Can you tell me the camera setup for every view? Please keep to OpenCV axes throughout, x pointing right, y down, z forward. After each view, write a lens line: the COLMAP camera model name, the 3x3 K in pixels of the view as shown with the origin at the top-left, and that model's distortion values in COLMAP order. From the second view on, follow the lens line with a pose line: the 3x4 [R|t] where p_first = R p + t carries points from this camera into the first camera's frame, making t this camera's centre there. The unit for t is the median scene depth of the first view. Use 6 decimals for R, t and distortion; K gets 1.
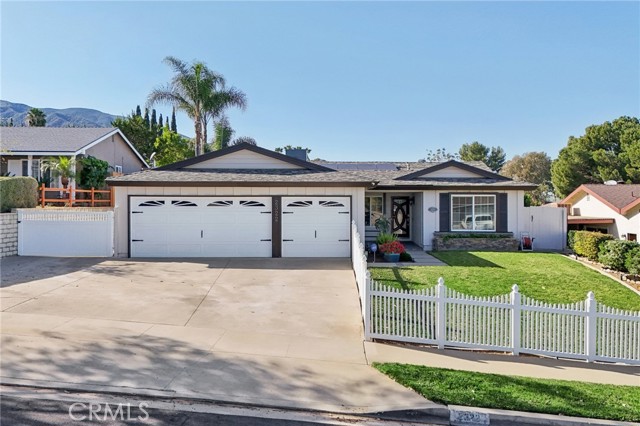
lens RADIAL K [[556.6, 0, 320.0], [0, 556.6, 213.0], [0, 0, 1]] dist [0.102362, -0.139621]
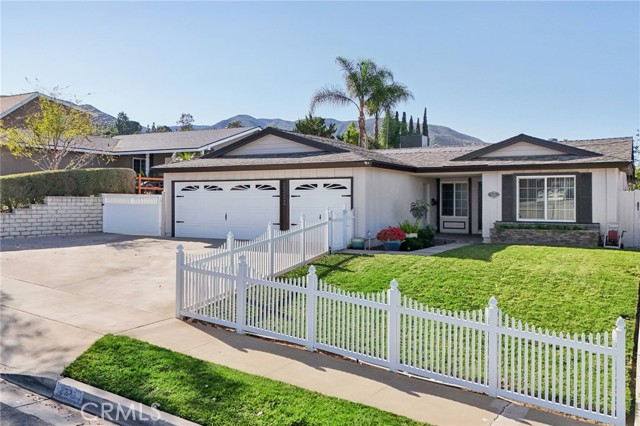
lens RADIAL K [[556.6, 0, 320.0], [0, 556.6, 213.0], [0, 0, 1]] dist [0.102362, -0.139621]
pose [[0.875394, 0.009269, -0.483320, 0.448995], [-0.011232, 0.999936, -0.001167, 0.029551], [0.483279, 0.006450, 0.875443, 0.168345]]
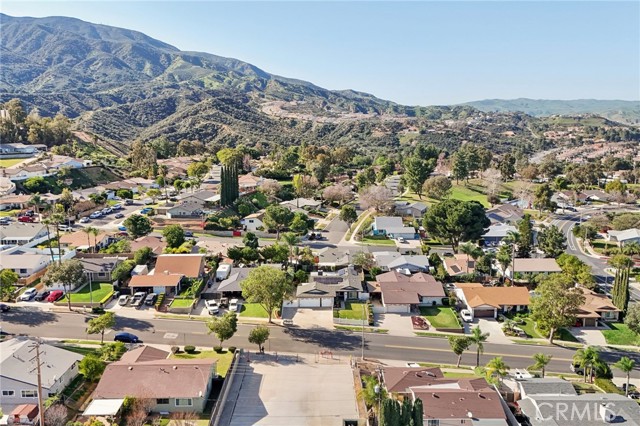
lens RADIAL K [[563.7, 0, 320.0], [0, 563.7, 213.0], [0, 0, 1]] dist [0.098510, -0.139623]
pose [[0.999728, -0.014451, 0.018328, -0.197830], [0.011173, 0.985765, 0.167759, -2.193549], [-0.020491, -0.167509, 0.985658, -5.574636]]
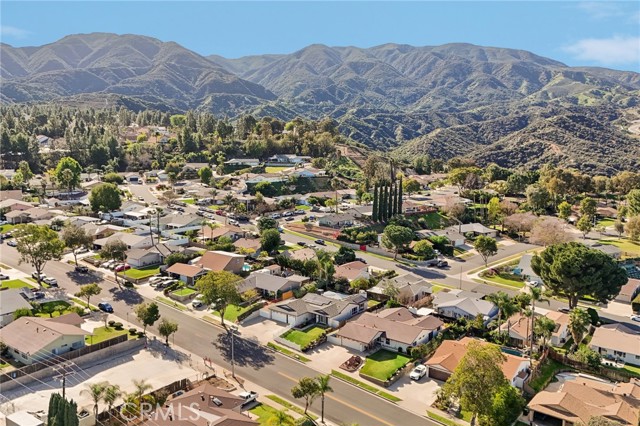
lens RADIAL K [[556.6, 0, 320.0], [0, 556.6, 213.0], [0, 0, 1]] dist [0.102362, -0.139621]
pose [[0.802368, 0.090630, -0.589908, 4.099582], [-0.009985, 0.990303, 0.138563, -2.176398], [0.596745, -0.105288, 0.795493, -3.997480]]
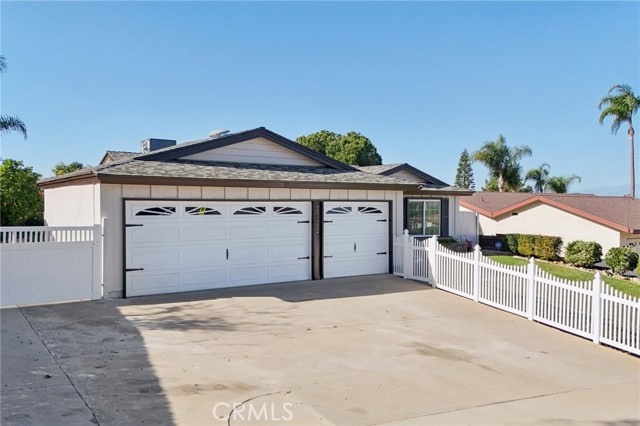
lens RADIAL K [[556.6, 0, 320.0], [0, 556.6, 213.0], [0, 0, 1]] dist [0.102362, -0.139621]
pose [[0.815597, -0.008822, 0.578554, -0.520987], [0.011176, 0.999937, -0.000508, -0.012530], [-0.578513, 0.006881, 0.815644, 0.361540]]
